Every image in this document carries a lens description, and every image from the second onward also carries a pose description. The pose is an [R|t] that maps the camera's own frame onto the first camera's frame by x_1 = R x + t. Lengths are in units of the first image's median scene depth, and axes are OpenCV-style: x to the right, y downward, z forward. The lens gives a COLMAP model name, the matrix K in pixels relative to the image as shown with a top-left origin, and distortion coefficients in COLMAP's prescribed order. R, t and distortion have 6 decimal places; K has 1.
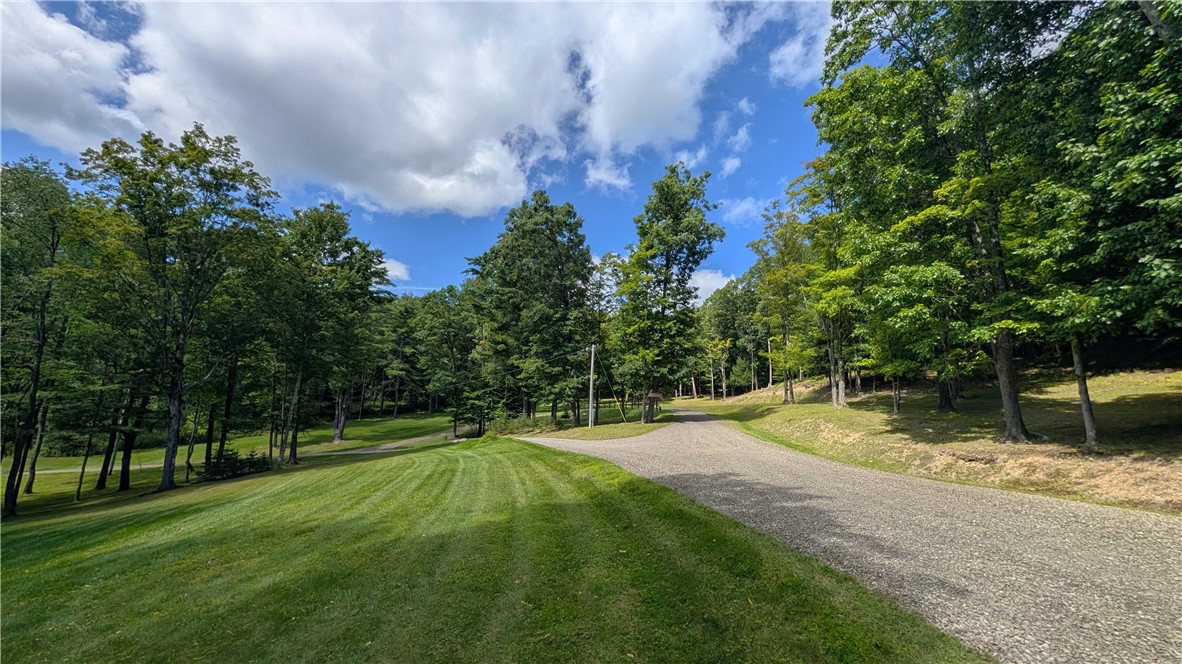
lens RADIAL K [[458.6, 0, 591.0], [0, 458.6, 332.0], [0, 0, 1]] dist [0.002831, 0.000105]
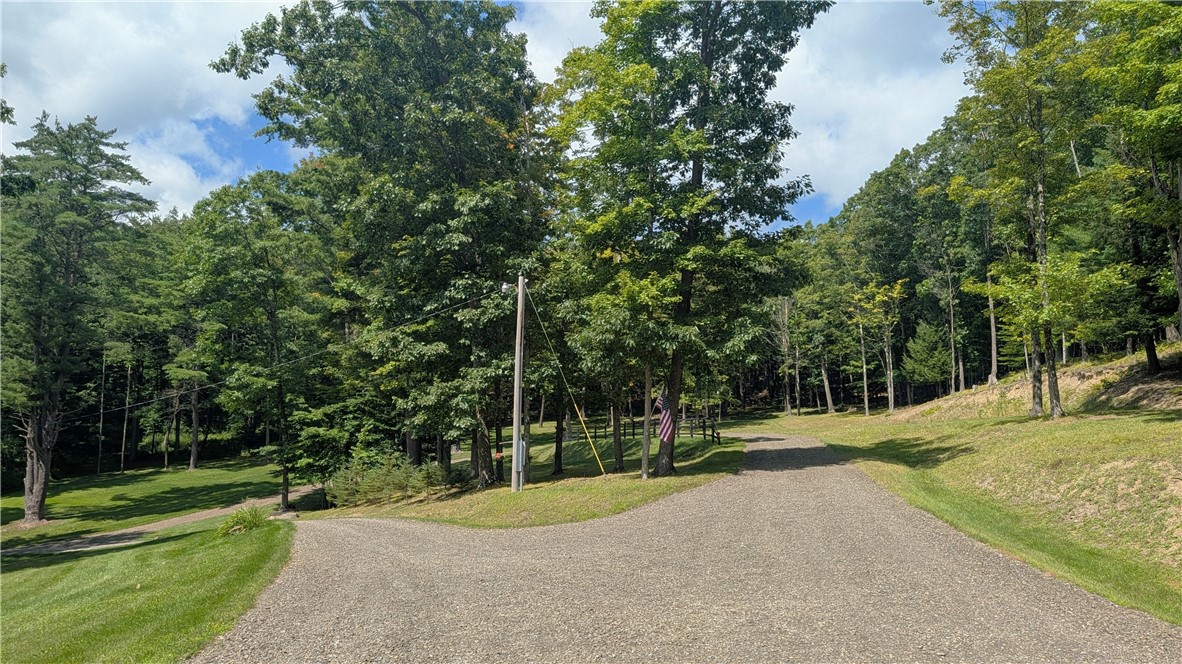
lens RADIAL K [[867.9, 0, 581.7], [0, 867.9, 346.1], [0, 0, 1]] dist [0.029471, -0.023177]
pose [[0.997297, -0.028410, -0.067755, 0.061488], [0.032441, 0.997722, 0.059151, 0.026116], [0.065920, -0.061189, 0.995947, 0.161178]]
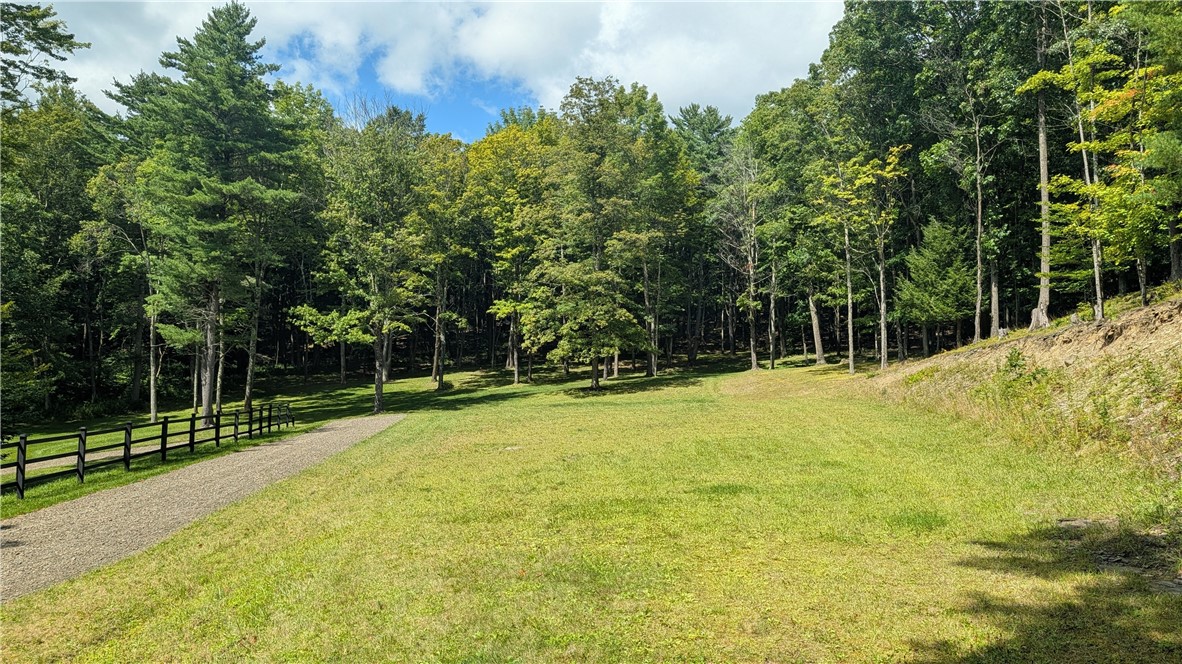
lens RADIAL K [[867.9, 0, 581.7], [0, 867.9, 346.1], [0, 0, 1]] dist [0.029471, -0.023177]
pose [[0.984709, -0.022386, -0.172764, 0.297619], [0.045436, 0.990388, 0.130638, 0.077982], [0.168179, -0.136490, 0.976261, 0.658739]]
